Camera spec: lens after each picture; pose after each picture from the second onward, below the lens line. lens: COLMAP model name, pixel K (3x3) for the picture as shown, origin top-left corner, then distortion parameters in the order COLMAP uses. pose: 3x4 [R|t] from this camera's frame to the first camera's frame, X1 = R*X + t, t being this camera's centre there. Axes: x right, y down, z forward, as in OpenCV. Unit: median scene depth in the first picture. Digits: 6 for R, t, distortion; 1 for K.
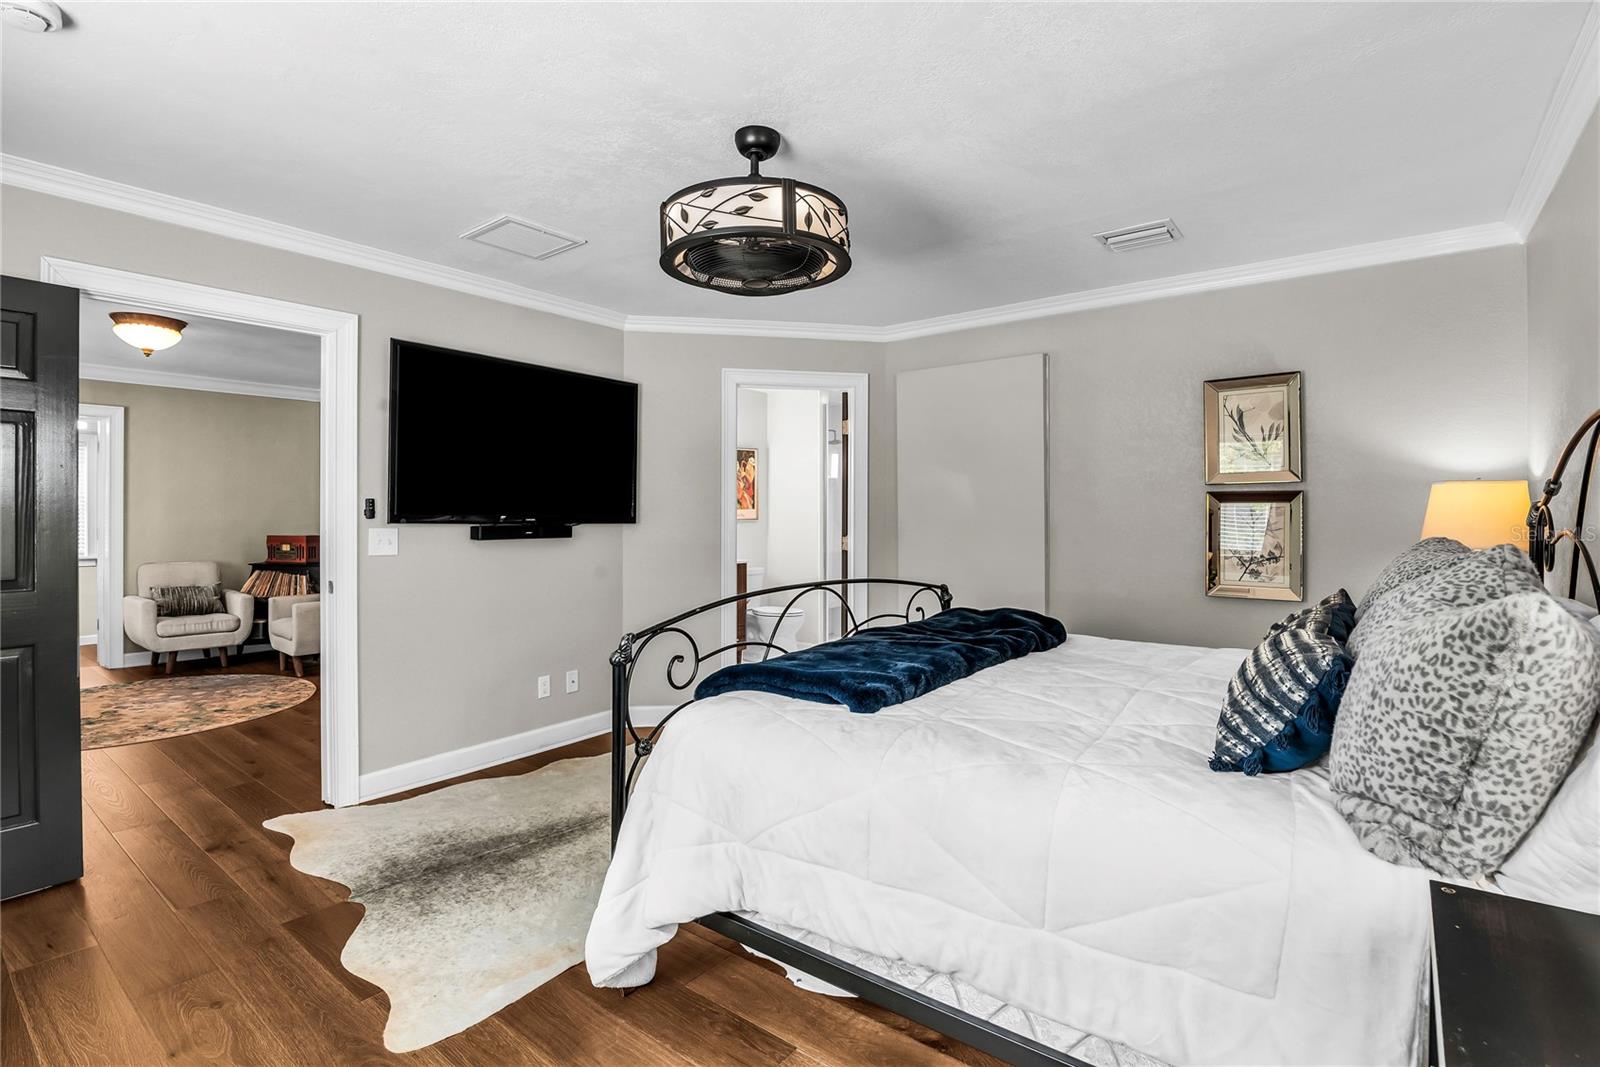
lens RADIAL K [[747.4, 0, 808.2], [0, 747.4, 517.3], [0, 0, 1]] dist [-0.017610, -0.000840]
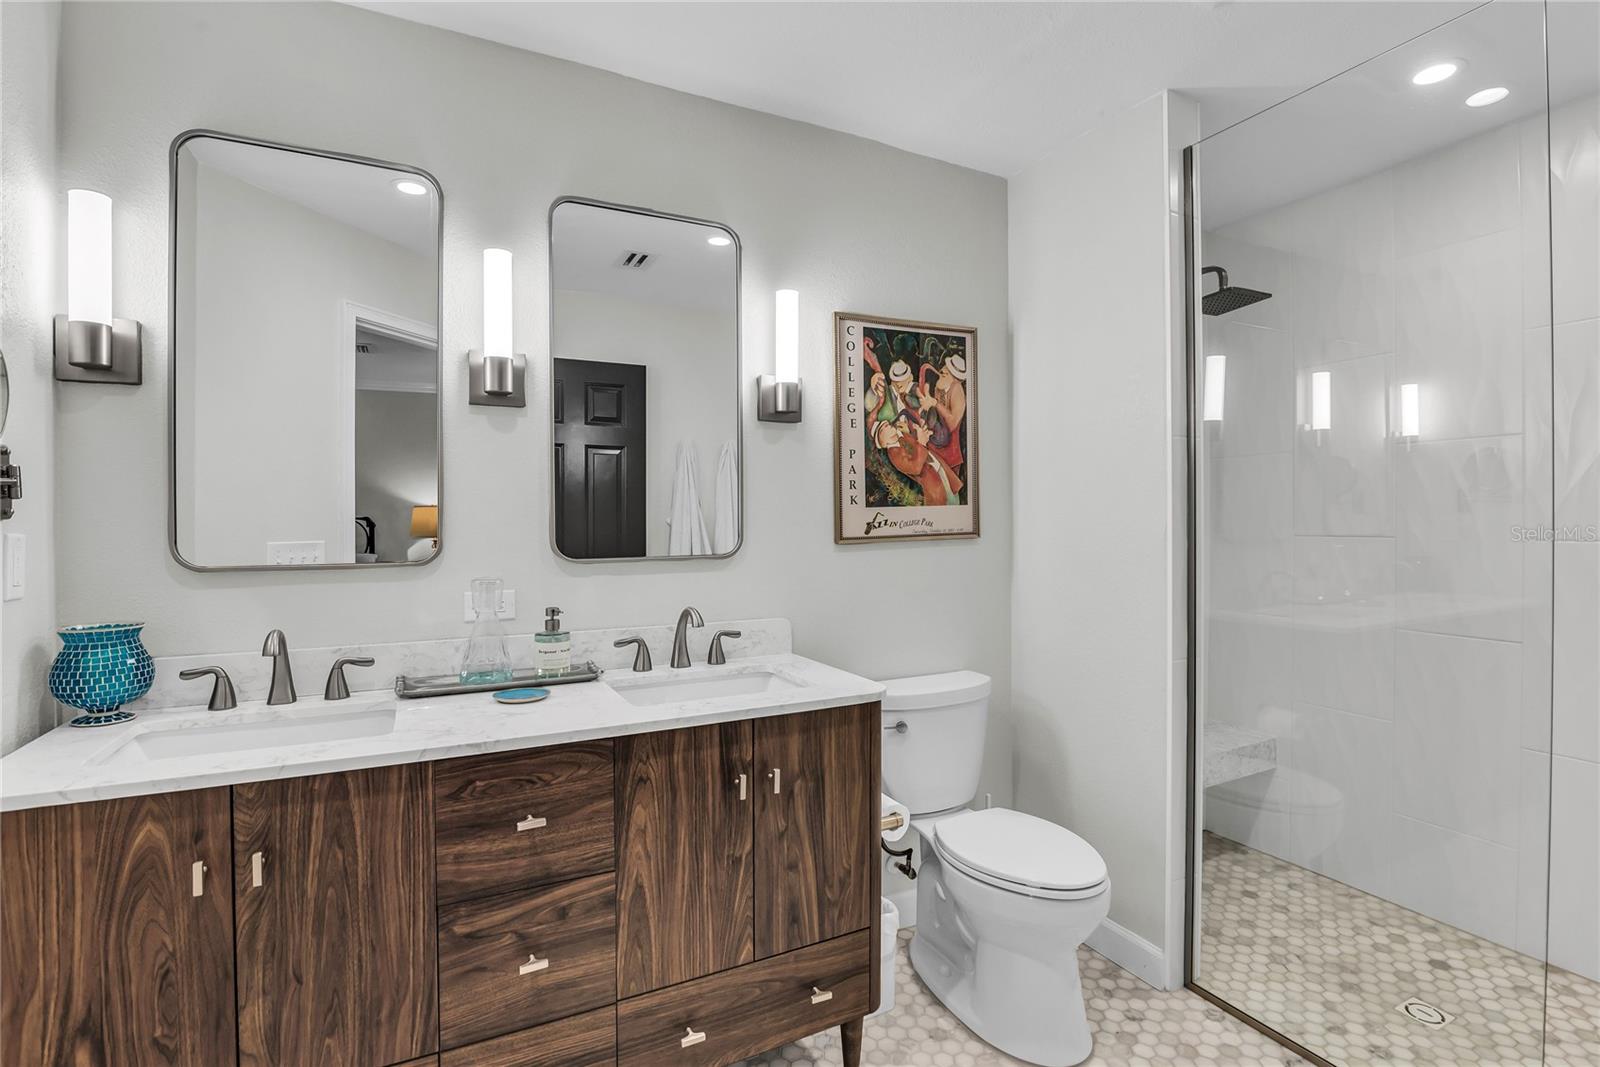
lens RADIAL K [[747.4, 0, 799.0], [0, 747.4, 532.7], [0, 0, 1]] dist [-0.017610, -0.000840]
pose [[0.901524, 0.002985, -0.432719, 0.009037], [0.000579, 0.999967, 0.008103, -0.000642], [0.432729, -0.007556, 0.901492, 0.651860]]
